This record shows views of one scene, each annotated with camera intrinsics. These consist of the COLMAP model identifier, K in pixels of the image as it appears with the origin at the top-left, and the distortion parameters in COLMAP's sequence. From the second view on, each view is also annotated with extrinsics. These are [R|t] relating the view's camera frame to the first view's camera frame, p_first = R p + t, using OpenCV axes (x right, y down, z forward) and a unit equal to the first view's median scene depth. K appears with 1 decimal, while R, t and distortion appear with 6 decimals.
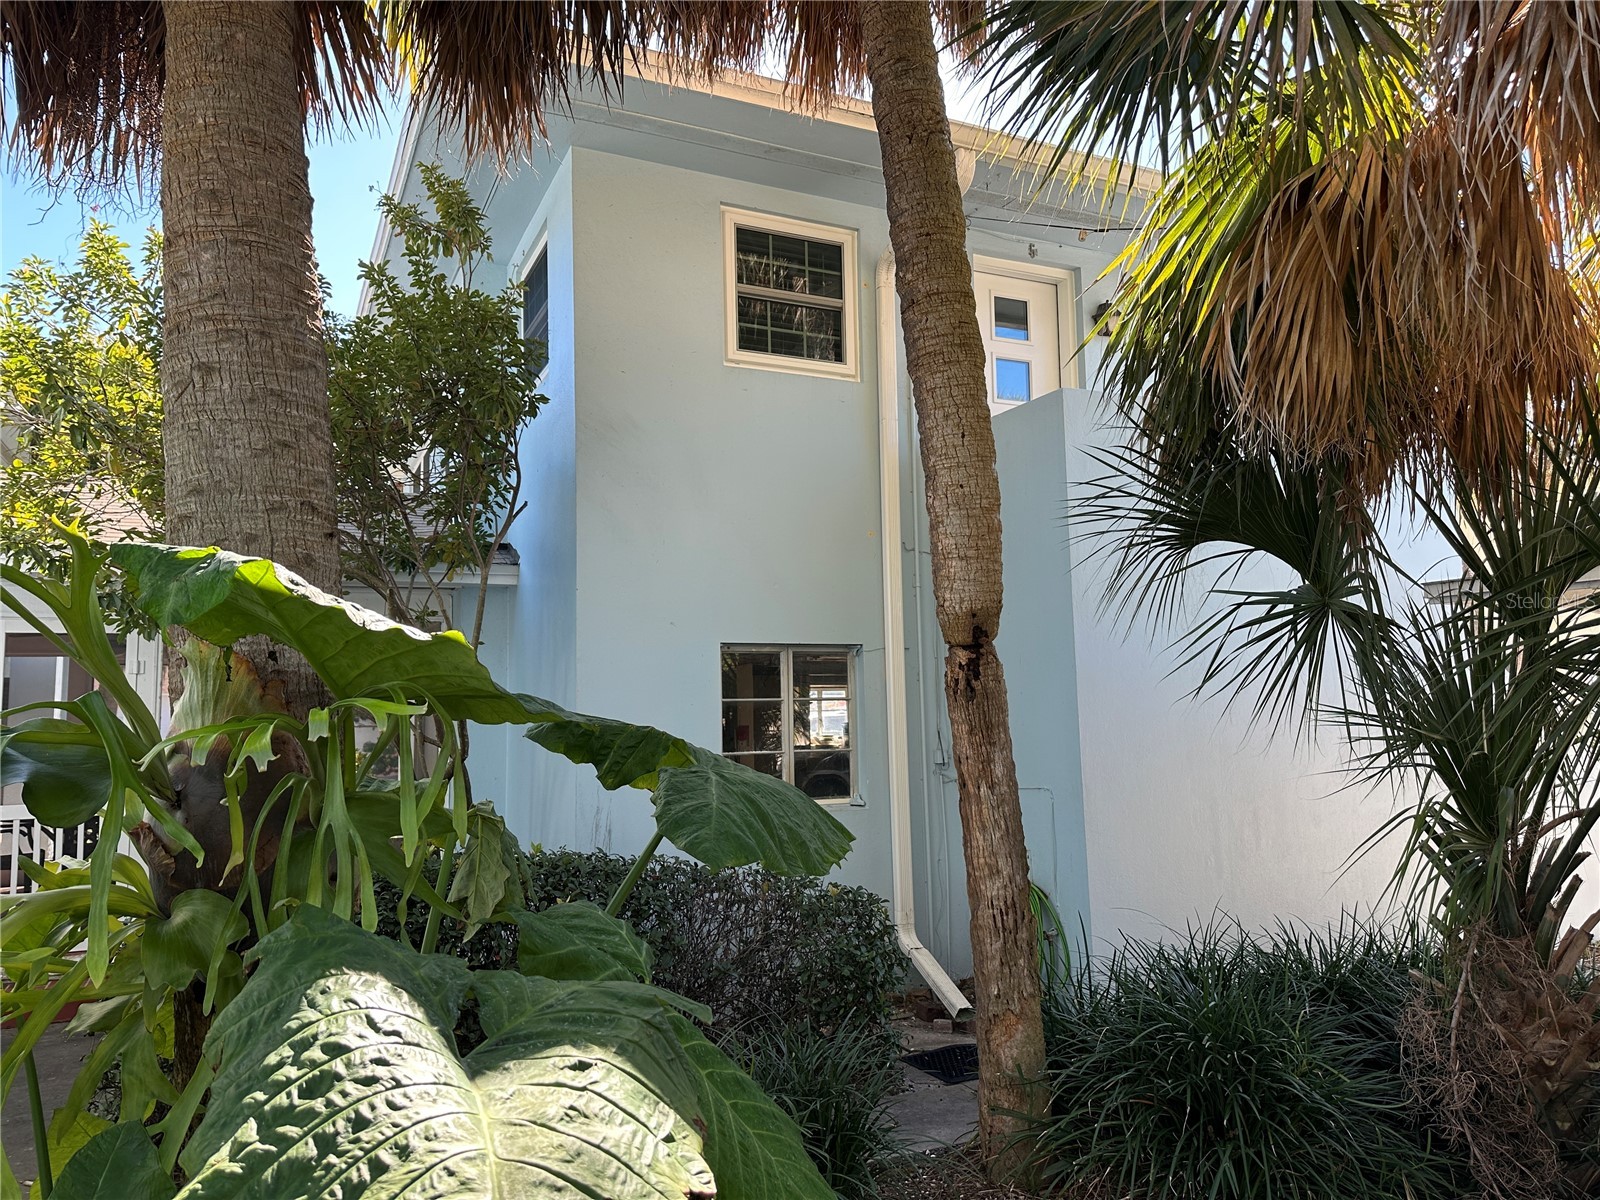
lens RADIAL K [[1129.6, 0, 798.1], [0, 1129.6, 594.4], [0, 0, 1]] dist [0.131625, -0.180280]
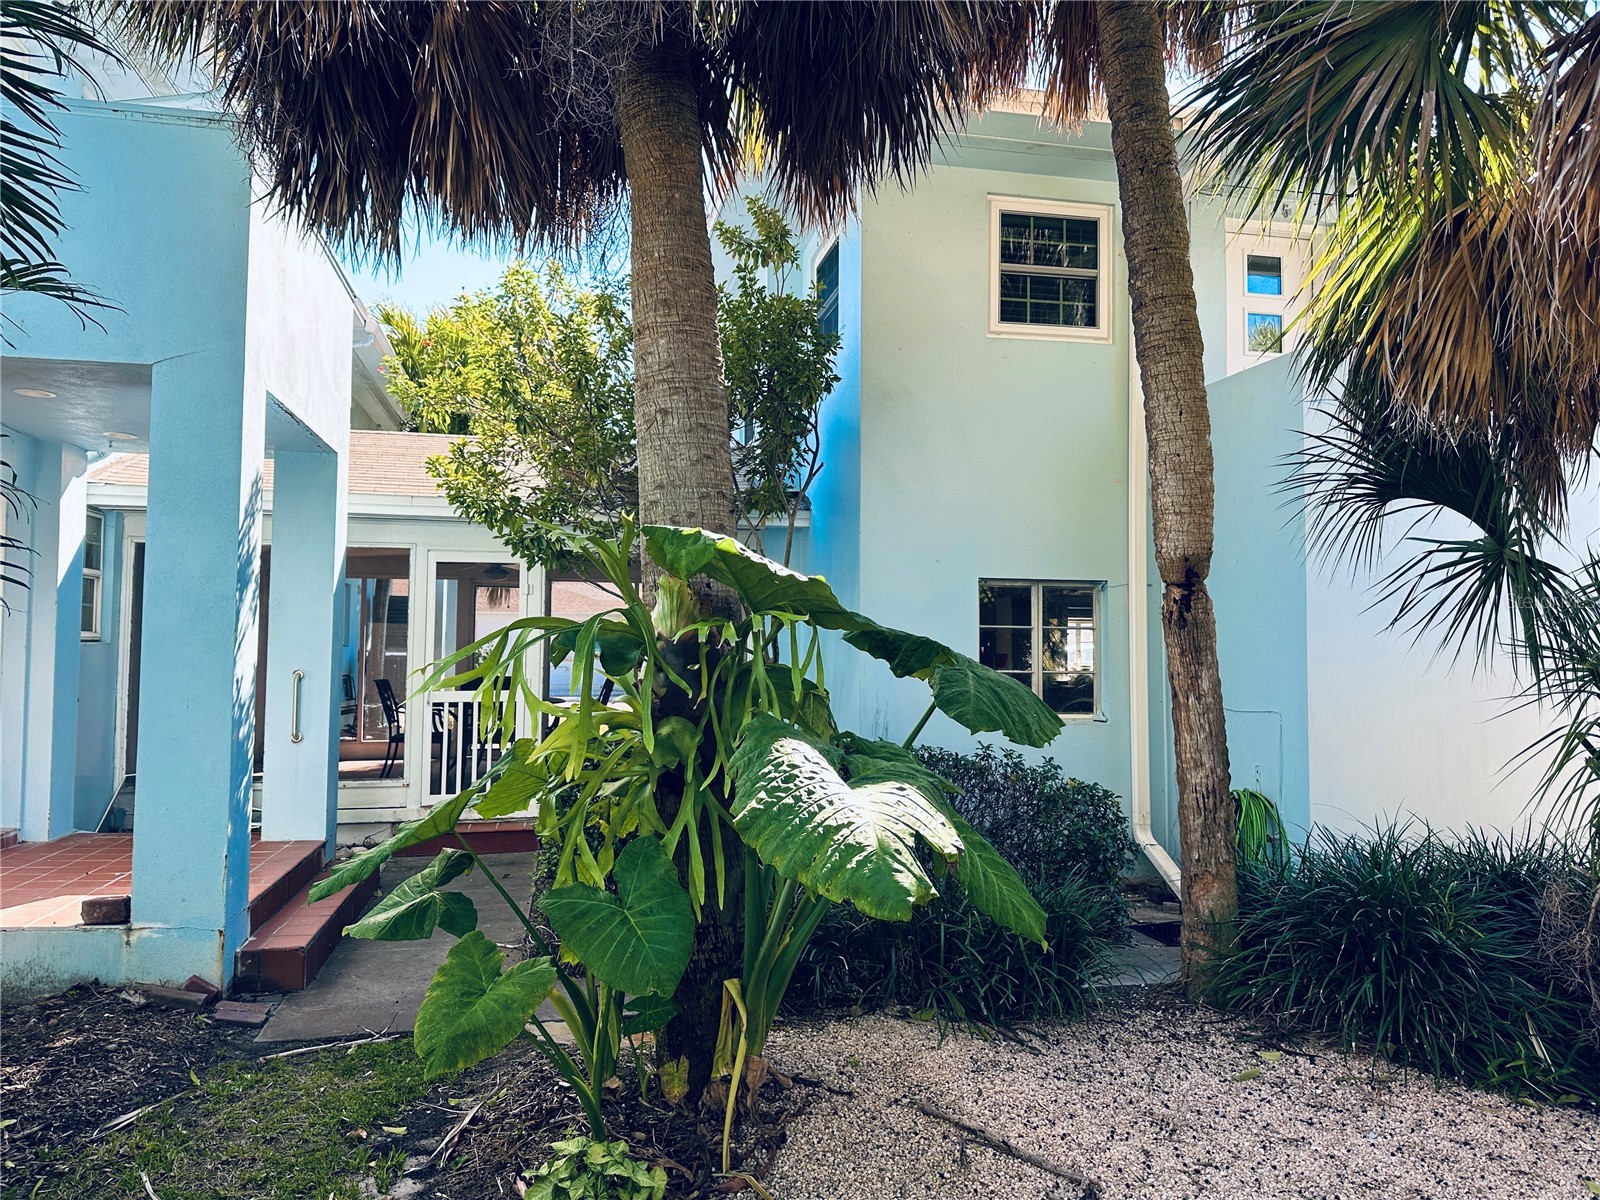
lens RADIAL K [[1129.6, 0, 798.1], [0, 1129.6, 594.4], [0, 0, 1]] dist [0.131625, -0.180280]
pose [[0.973534, 0.016229, -0.227965, 0.027287], [-0.002242, 0.998106, 0.061481, -0.019322], [0.228531, -0.059343, 0.971726, -0.304872]]
